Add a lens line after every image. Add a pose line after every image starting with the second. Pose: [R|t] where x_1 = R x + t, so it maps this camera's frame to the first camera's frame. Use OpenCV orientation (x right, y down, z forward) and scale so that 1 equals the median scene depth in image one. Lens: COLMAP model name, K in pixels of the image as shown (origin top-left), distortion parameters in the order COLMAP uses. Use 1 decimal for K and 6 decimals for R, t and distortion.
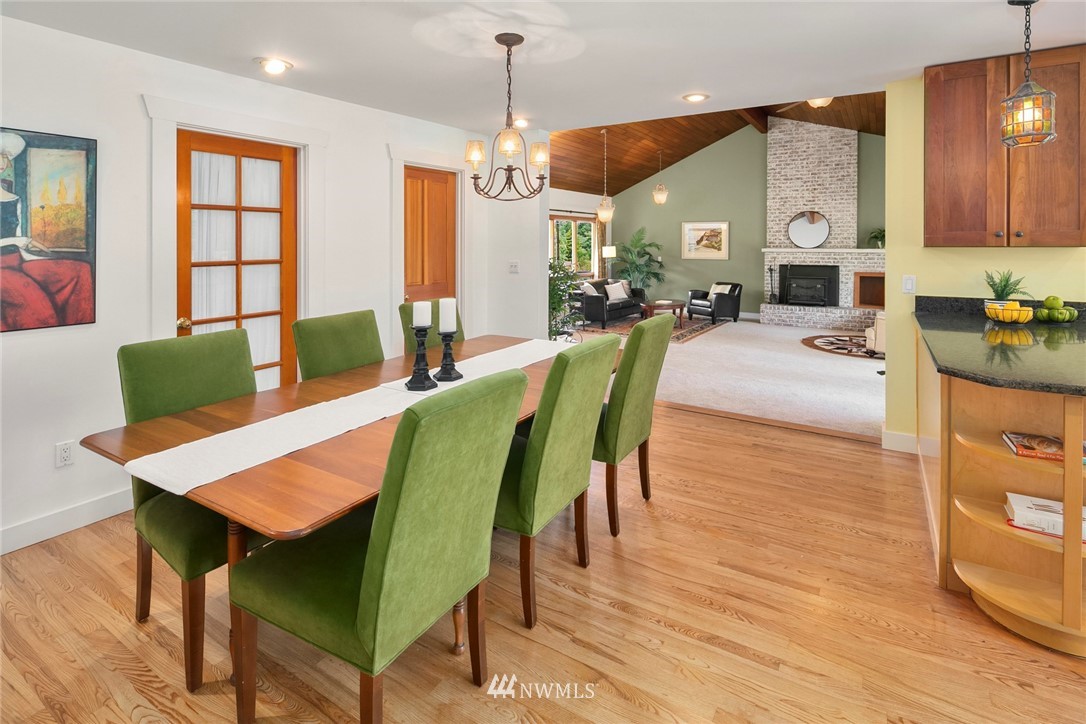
lens RADIAL K [[522.9, 0, 548.0], [0, 522.9, 271.3], [0, 0, 1]] dist [0.001201, 0.000103]
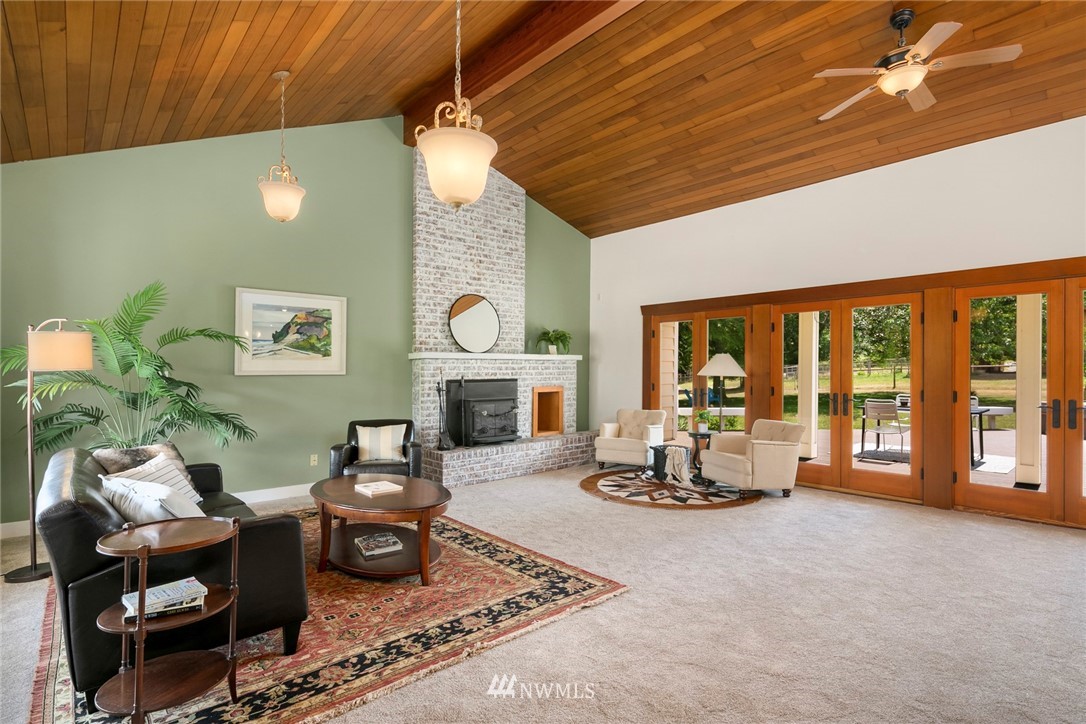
lens RADIAL K [[525.3, 0, 547.2], [0, 525.3, 370.8], [0, 0, 1]] dist [0.001954, 0.000218]
pose [[0.263361, -0.003254, 0.964692, -0.089847], [0.054421, 0.998452, -0.011489, -0.010431], [-0.963161, 0.055526, 0.263130, 0.737619]]
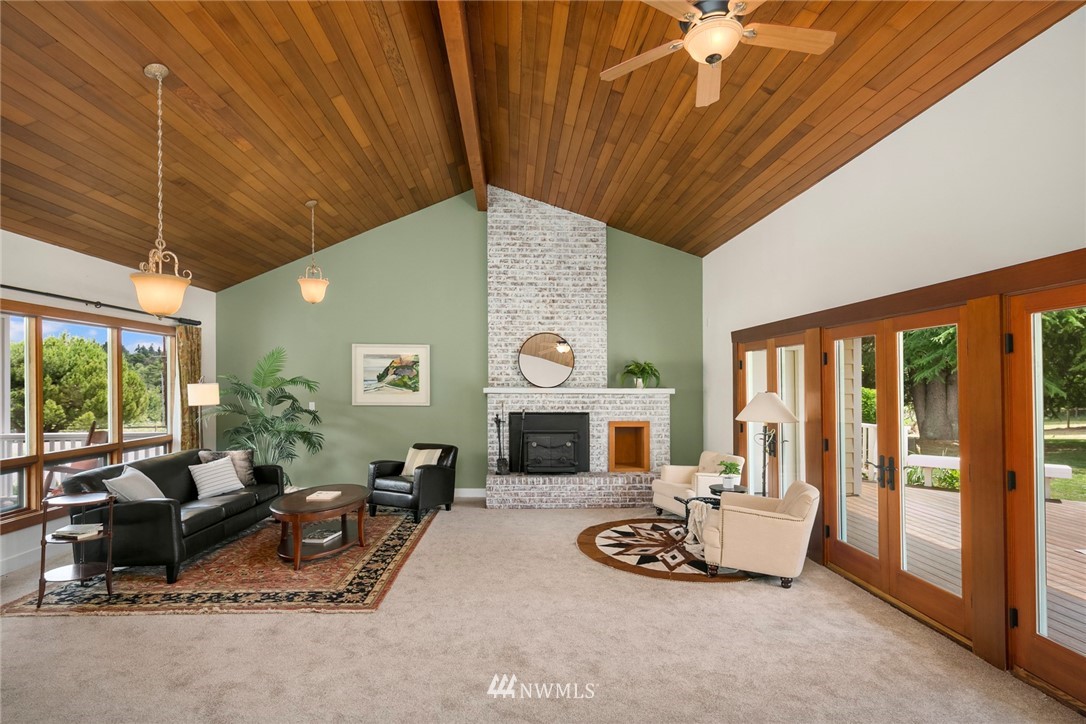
lens RADIAL K [[532.3, 0, 542.2], [0, 532.3, 386.3], [0, 0, 1]] dist [0.000996, -0.000267]
pose [[0.811299, 0.003003, 0.584624, 0.088798], [0.025877, 0.998822, -0.041041, -0.017181], [-0.584059, 0.048425, 0.810265, 0.437823]]
